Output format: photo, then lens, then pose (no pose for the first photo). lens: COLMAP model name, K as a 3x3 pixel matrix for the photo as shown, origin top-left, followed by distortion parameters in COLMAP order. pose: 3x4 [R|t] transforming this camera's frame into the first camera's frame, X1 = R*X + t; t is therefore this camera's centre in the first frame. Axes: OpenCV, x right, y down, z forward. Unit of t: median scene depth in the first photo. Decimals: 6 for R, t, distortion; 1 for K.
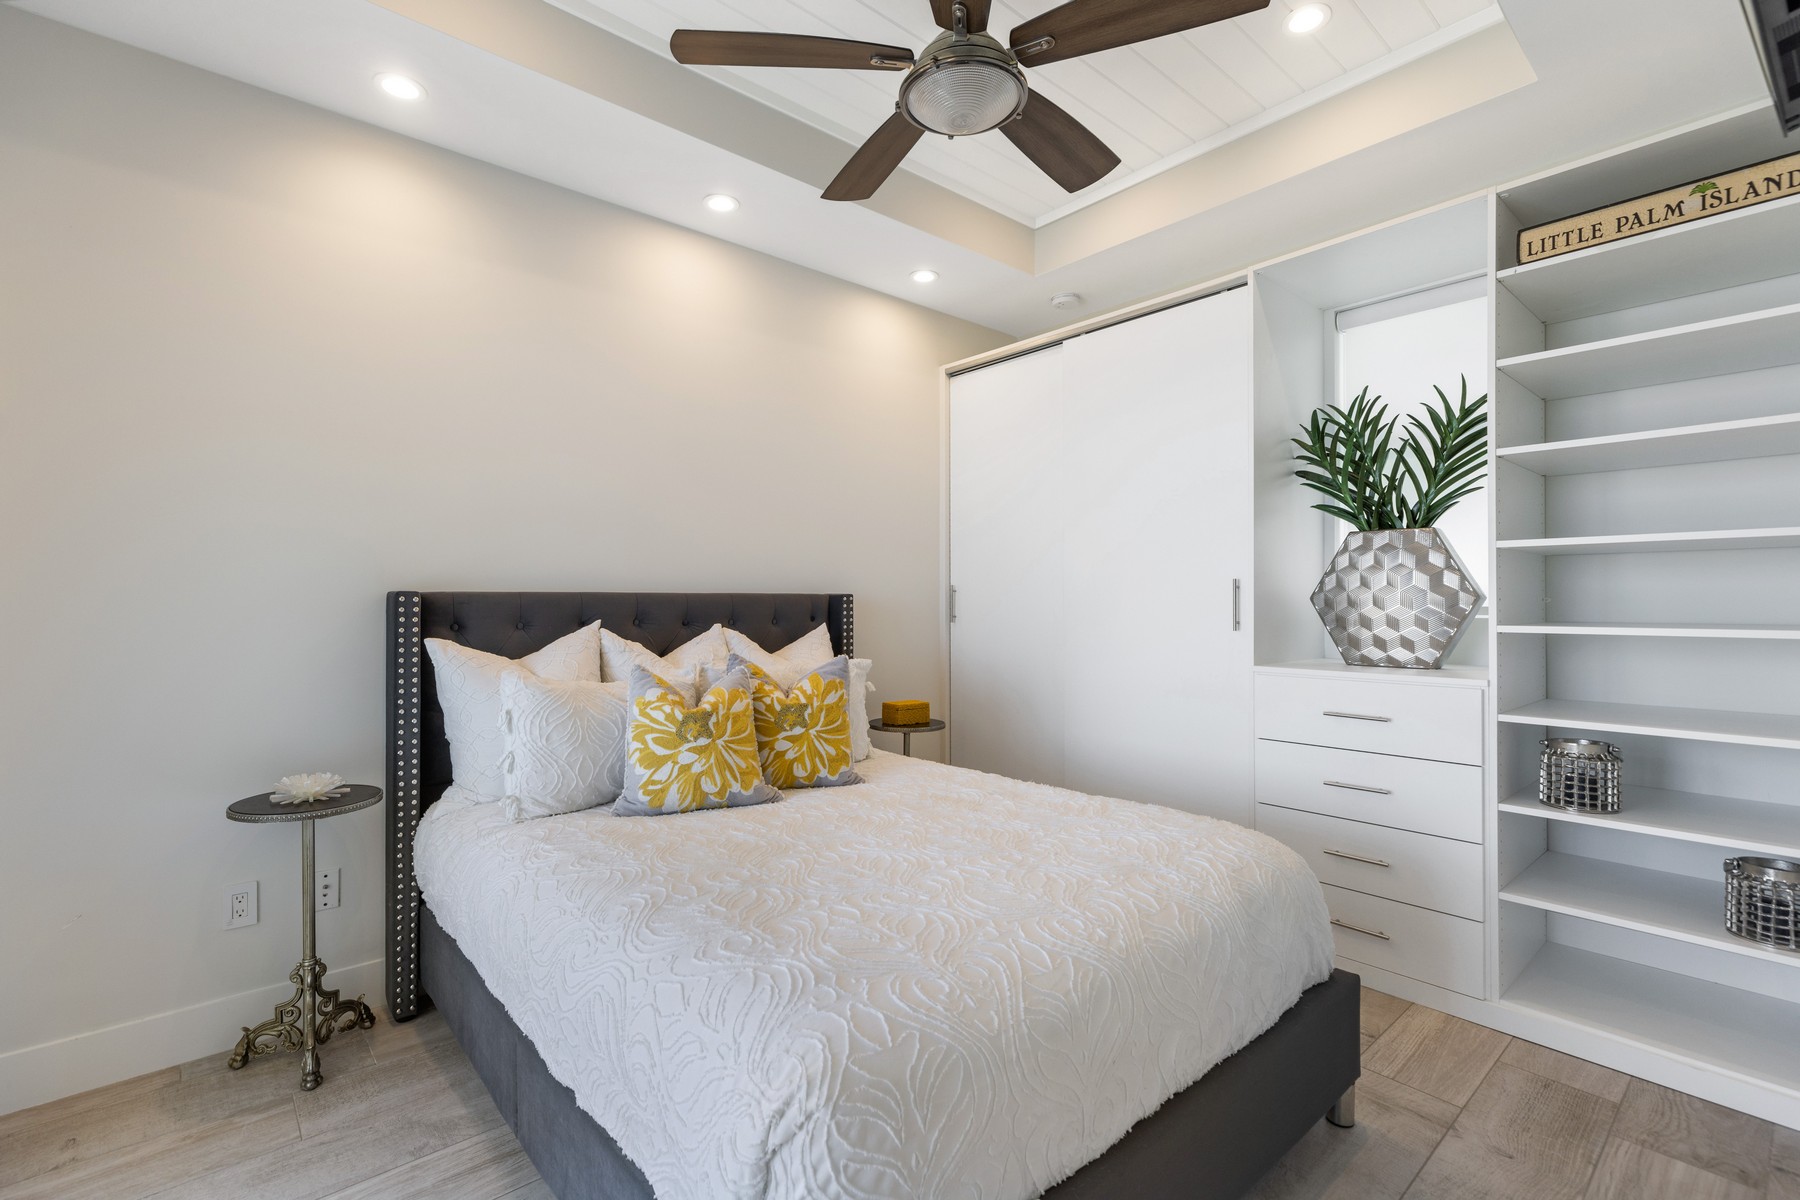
lens RADIAL K [[802.9, 0, 900.0], [0, 802.9, 600.0], [0, 0, 1]] dist [0.000149, 0.000058]
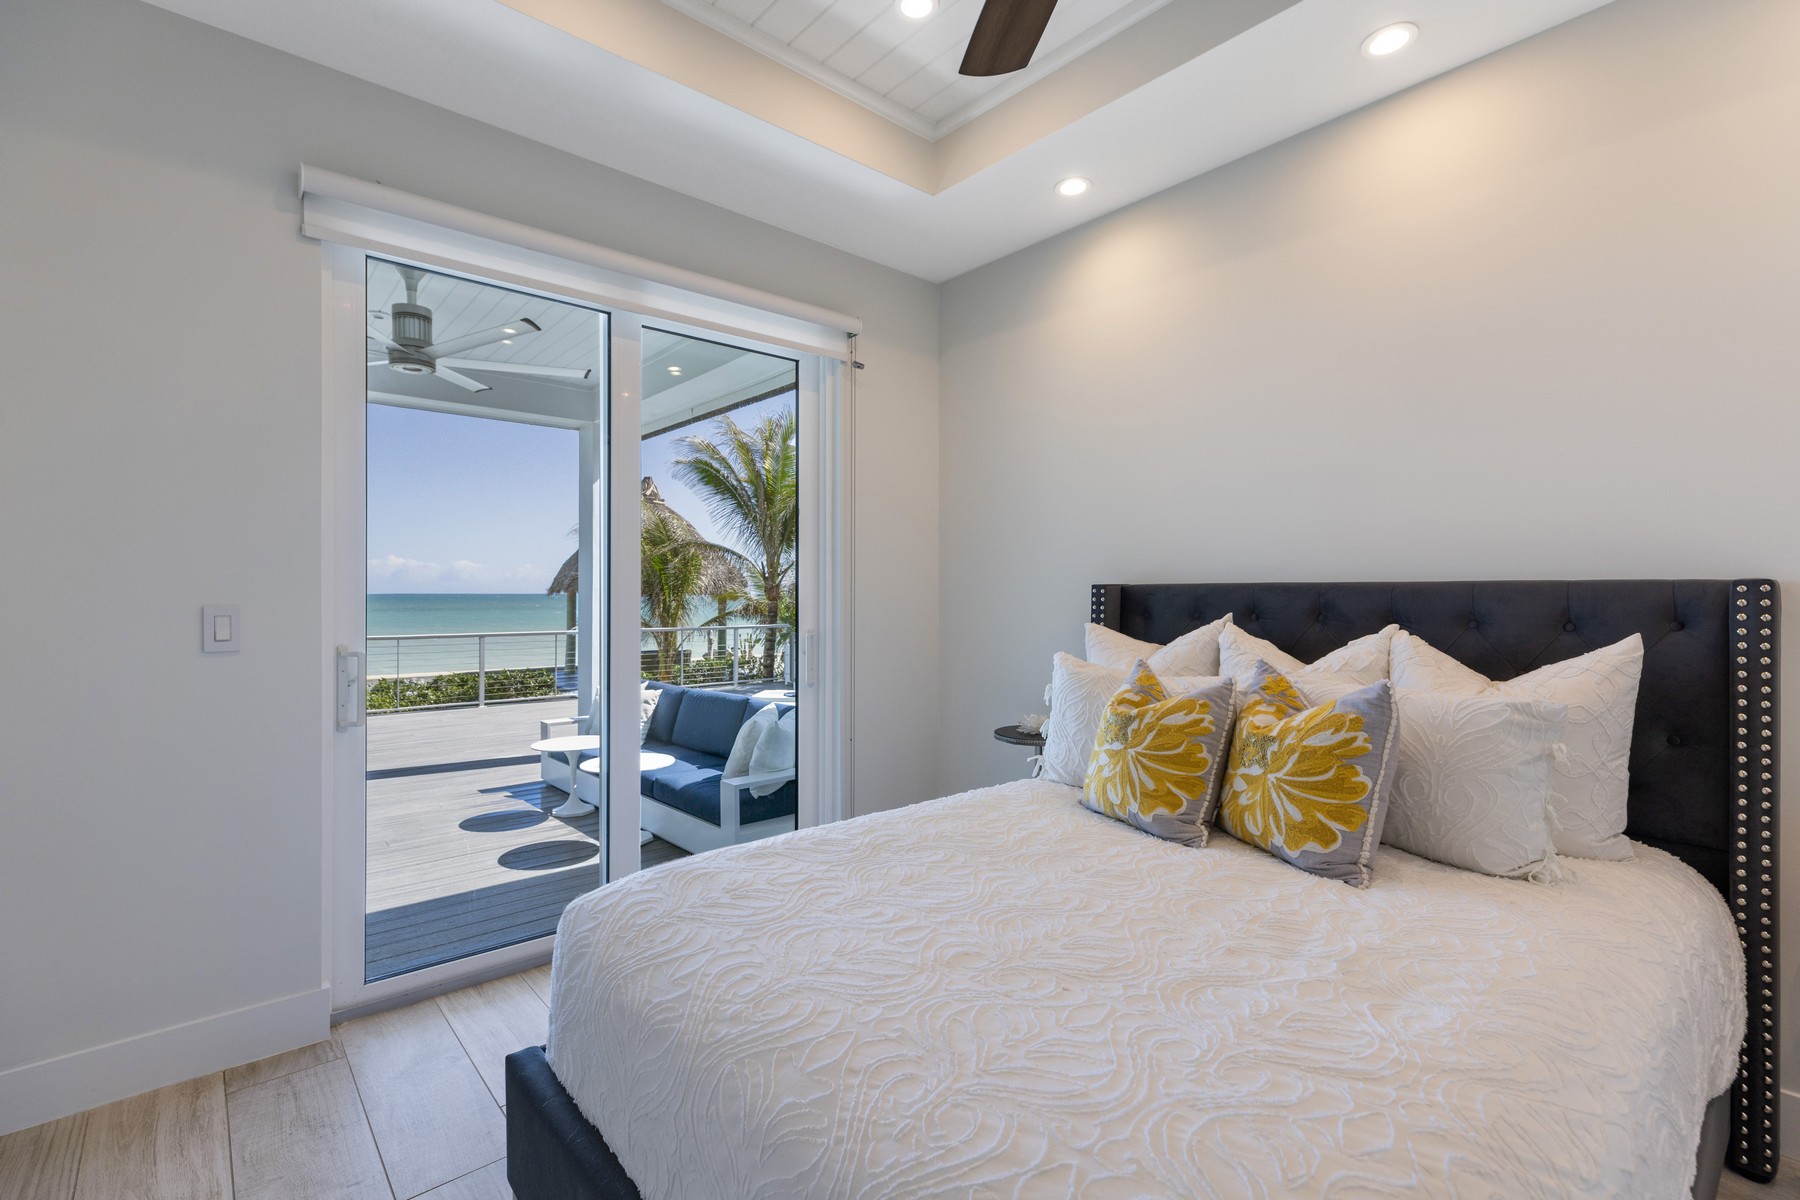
lens RADIAL K [[811.4, 0, 900.0], [0, 811.4, 600.0], [0, 0, 1]] dist [-0.000812, -0.000024]
pose [[-0.000514, 0.011331, -0.999936, 0.607262], [0.001193, 0.999935, 0.011330, -0.001380], [0.999999, -0.001187, -0.000528, 0.672787]]
